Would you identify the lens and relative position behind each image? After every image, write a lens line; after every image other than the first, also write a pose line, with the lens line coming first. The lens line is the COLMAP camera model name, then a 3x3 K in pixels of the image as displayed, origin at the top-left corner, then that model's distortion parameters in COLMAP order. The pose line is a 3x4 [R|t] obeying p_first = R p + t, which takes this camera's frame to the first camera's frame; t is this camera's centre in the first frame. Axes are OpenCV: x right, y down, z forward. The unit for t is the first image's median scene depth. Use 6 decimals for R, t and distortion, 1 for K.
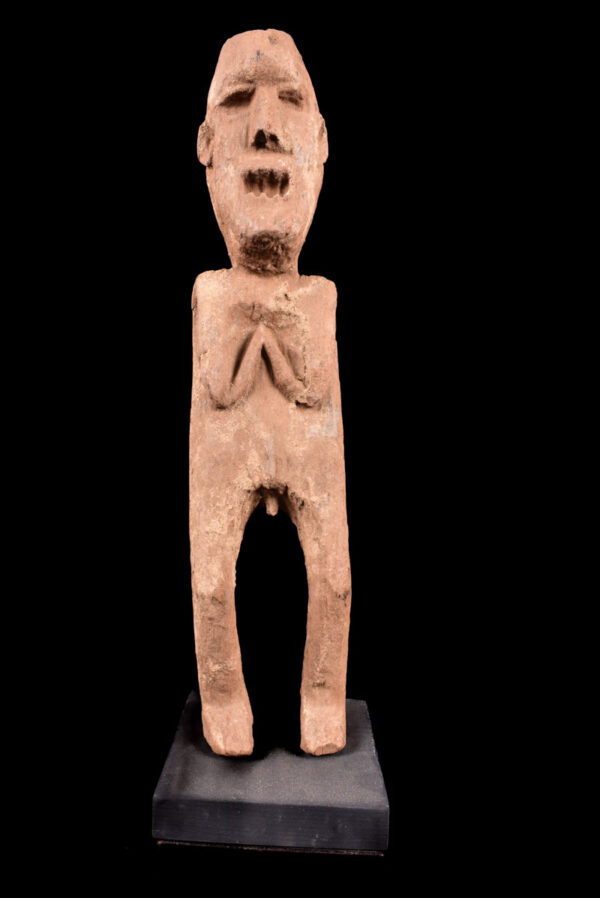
lens RADIAL K [[694.2, 0, 300.0], [0, 694.2, 449.0], [0, 0, 1]] dist [-0.093319, 0.003465]
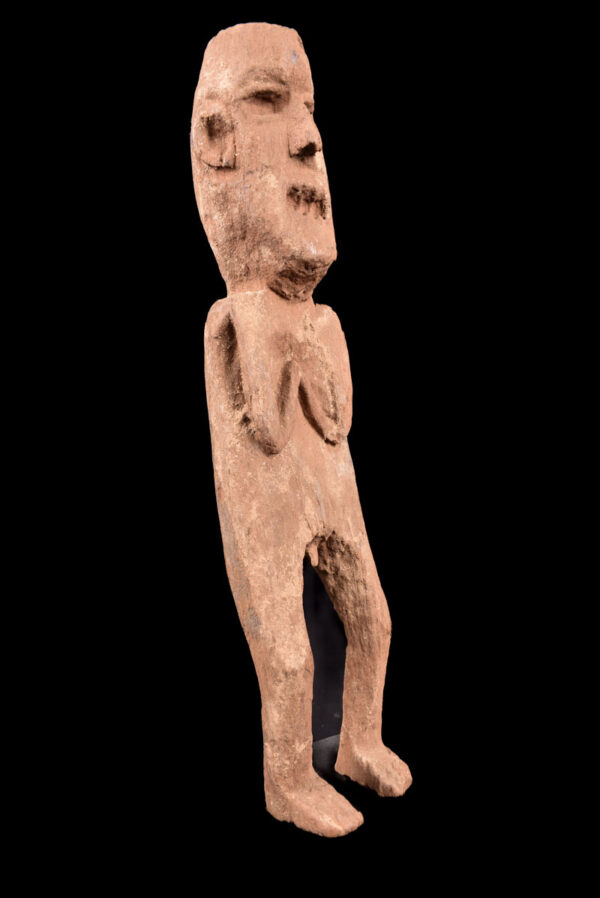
lens RADIAL K [[694.2, 0, 300.0], [0, 694.2, 449.0], [0, 0, 1]] dist [-0.093319, 0.003465]
pose [[0.766183, -0.083045, 0.637233, -0.640790], [0.084012, 0.996049, 0.028793, -0.087342], [-0.637107, 0.031475, 0.770133, 0.310135]]
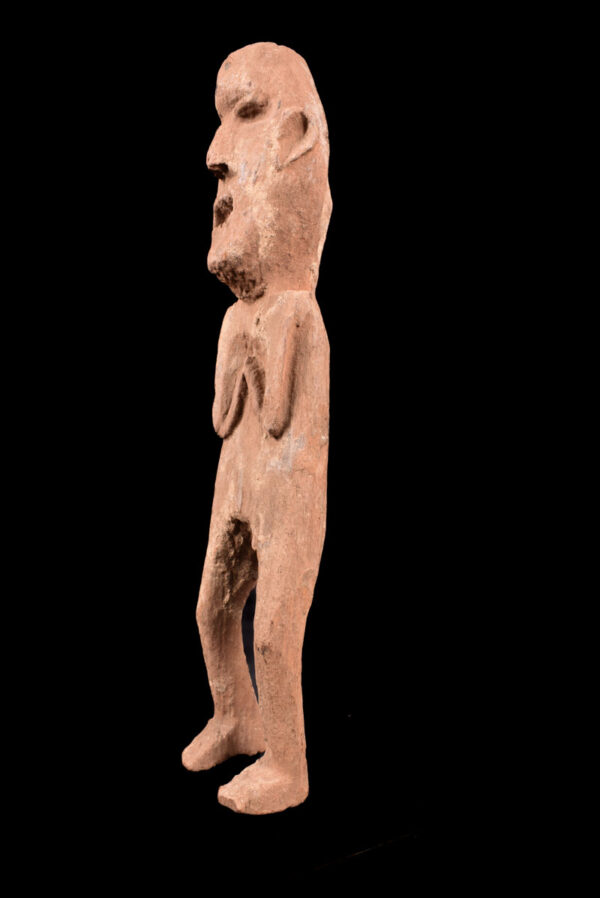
lens RADIAL K [[694.2, 0, 300.0], [0, 694.2, 449.0], [0, 0, 1]] dist [-0.093319, 0.003465]
pose [[0.433438, 0.016919, -0.901024, 0.873913], [-0.017268, 0.999796, 0.010467, -0.056931], [0.901018, 0.011022, 0.433642, 0.651076]]
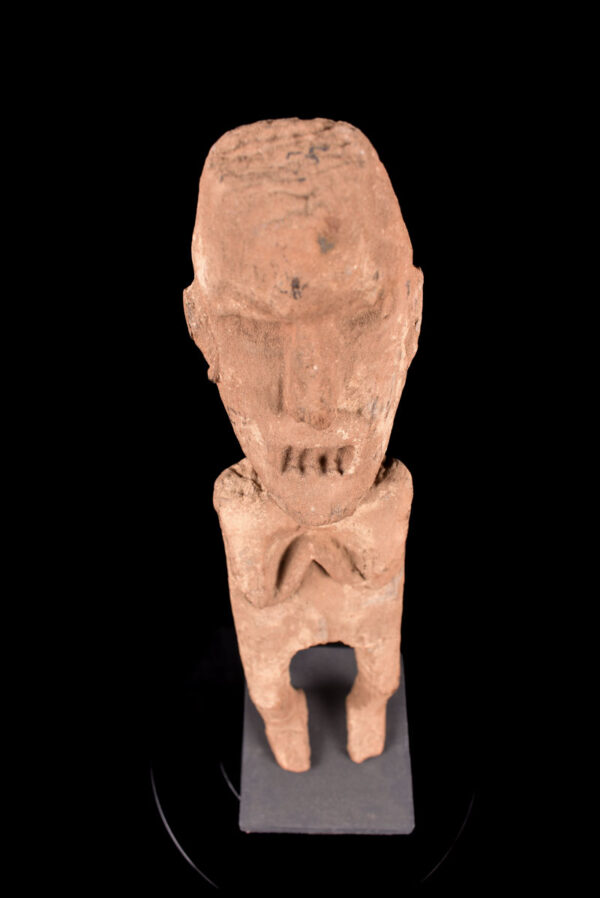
lens RADIAL K [[694.2, 0, 300.0], [0, 694.2, 449.0], [0, 0, 1]] dist [-0.093319, 0.003465]
pose [[0.999542, -0.007780, -0.029258, -0.044440], [0.027138, 0.658677, 0.751936, -0.832637], [0.013421, -0.752385, 0.658587, 0.578888]]
